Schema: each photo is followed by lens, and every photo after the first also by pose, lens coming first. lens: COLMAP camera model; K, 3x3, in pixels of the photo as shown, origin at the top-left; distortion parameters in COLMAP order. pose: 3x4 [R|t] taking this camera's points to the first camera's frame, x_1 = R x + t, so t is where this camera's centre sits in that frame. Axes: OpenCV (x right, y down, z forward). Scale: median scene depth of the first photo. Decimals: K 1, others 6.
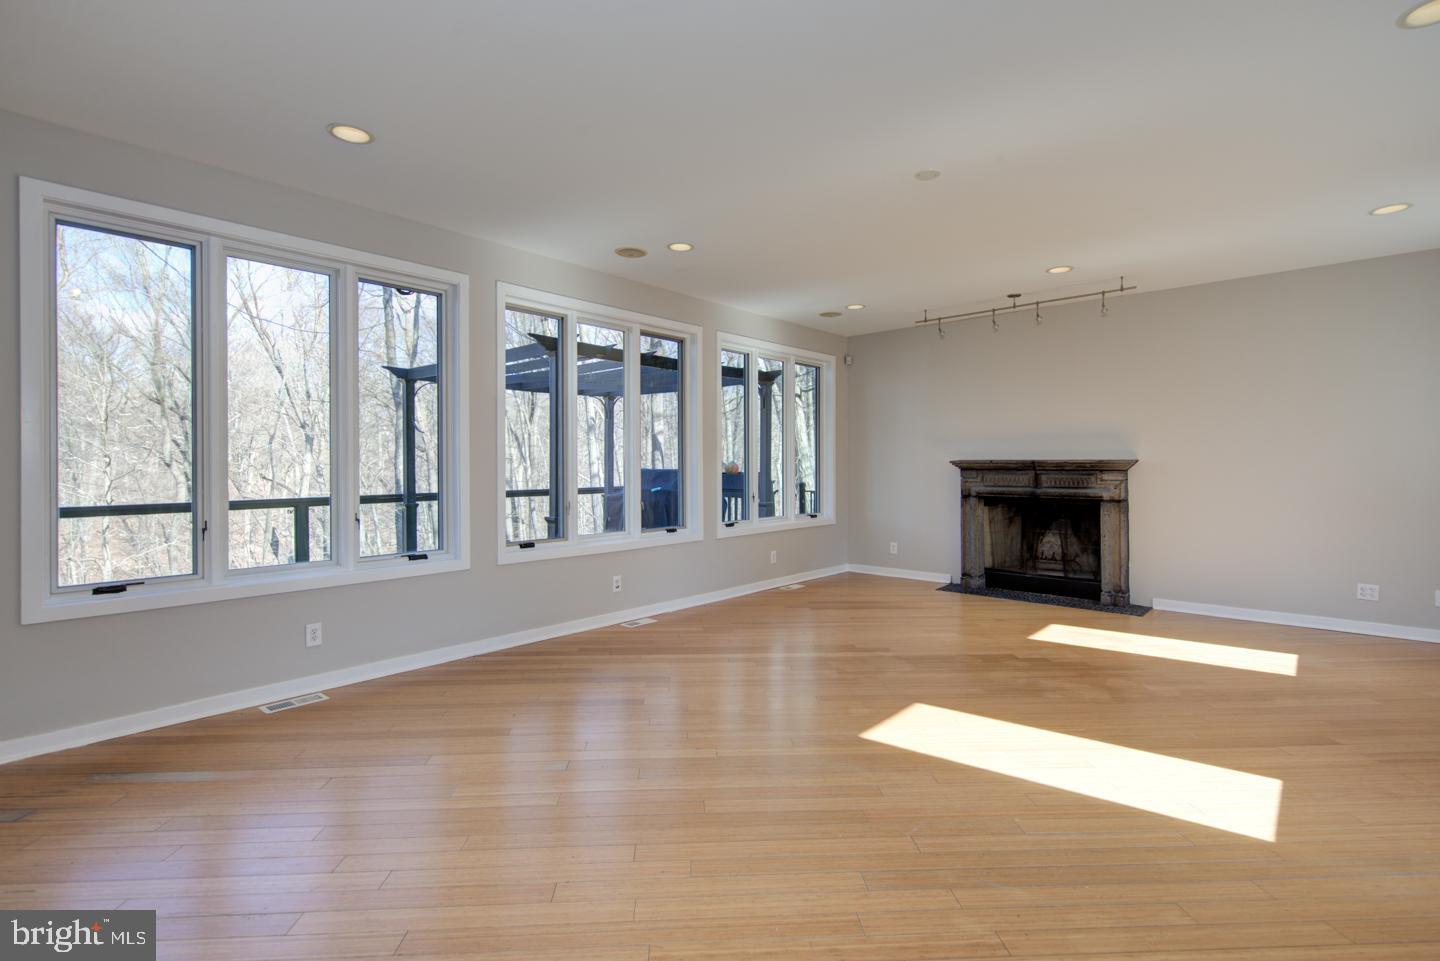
lens RADIAL K [[665.0, 0, 719.1], [0, 665.0, 466.6], [0, 0, 1]] dist [0.011593, -0.000231]
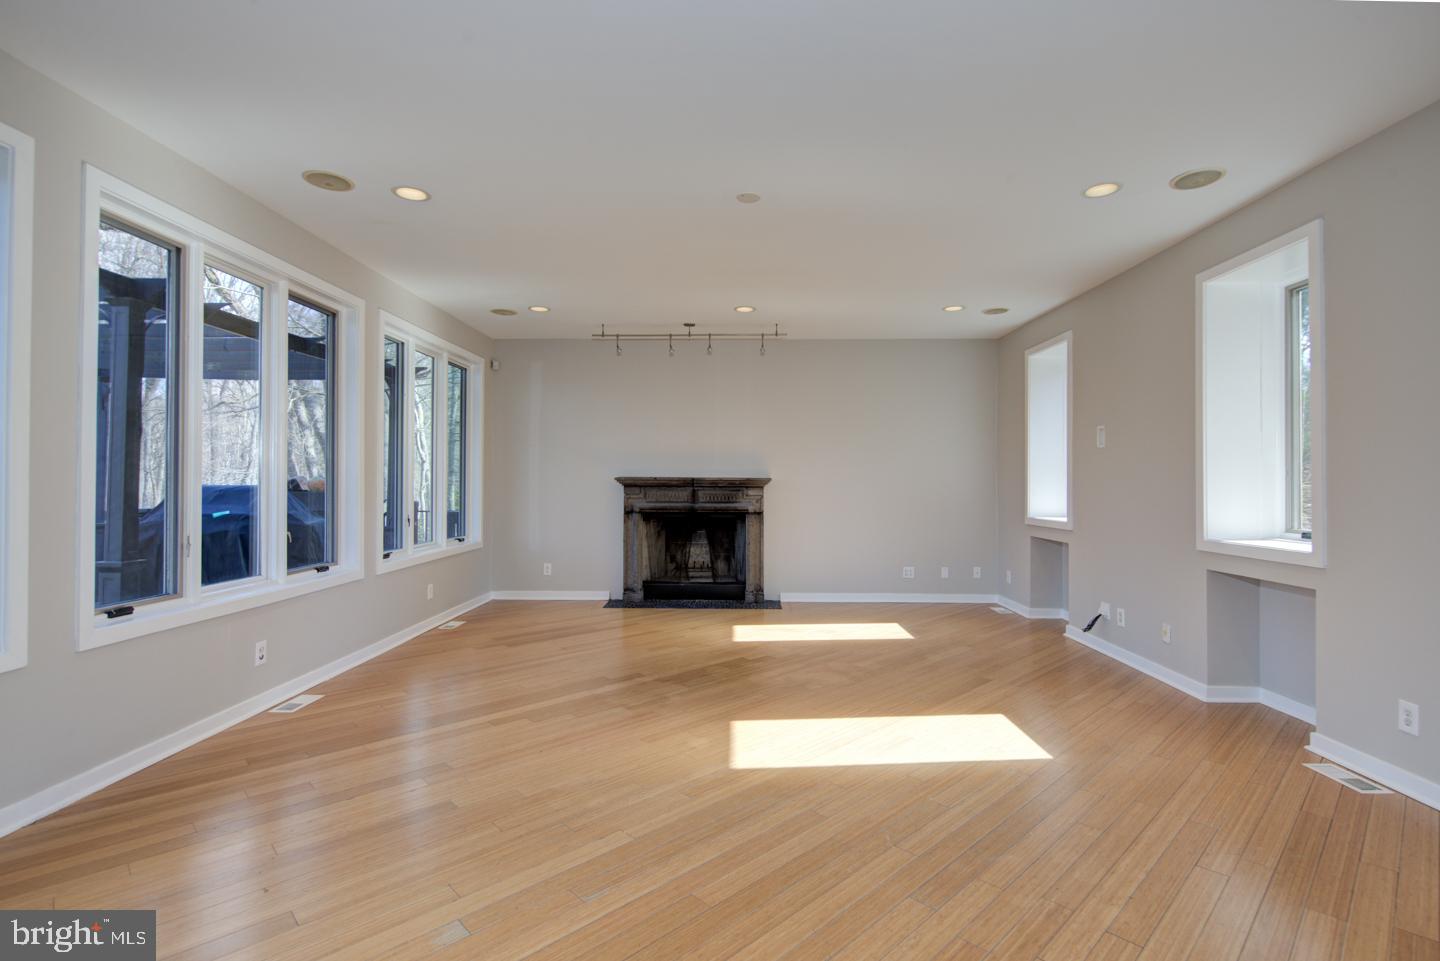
lens RADIAL K [[674.7, 0, 718.2], [0, 674.7, 474.5], [0, 0, 1]] dist [0.014842, -0.000310]
pose [[0.760079, 0.011497, 0.649728, -0.213522], [-0.003344, 0.999899, -0.013781, 0.000307], [-0.649822, 0.008302, 0.760041, 0.135748]]
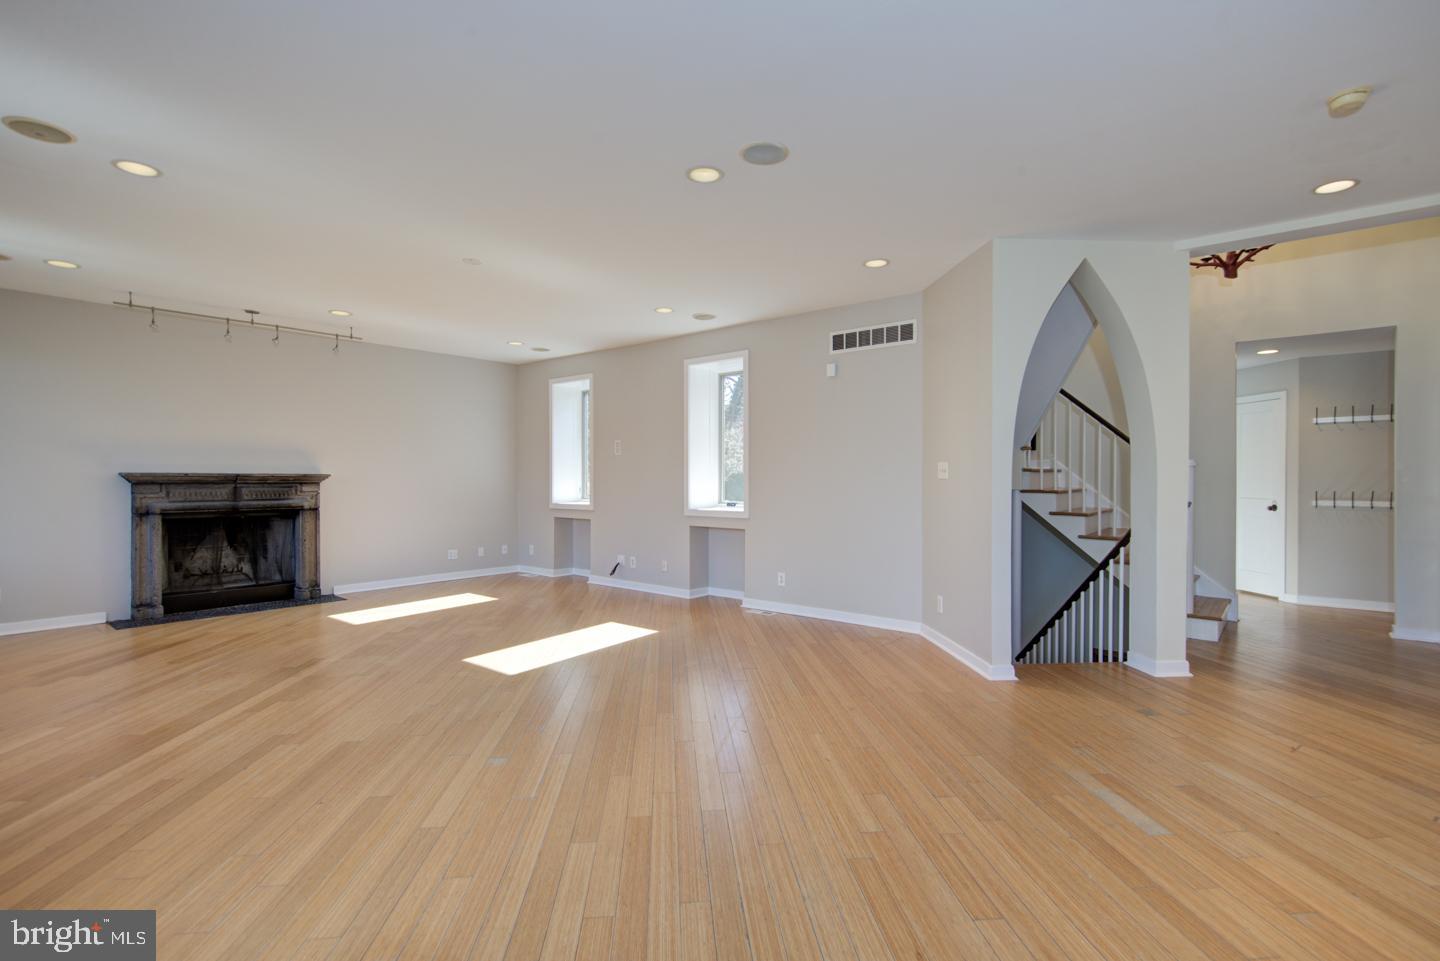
lens RADIAL K [[687.7, 0, 717.5], [0, 687.7, 479.6], [0, 0, 1]] dist [0.022975, -0.000252]
pose [[-0.020239, -0.001826, 0.999793, -0.595173], [0.002551, 0.999995, 0.001878, -0.000859], [-0.999792, 0.002589, -0.020235, 0.294794]]
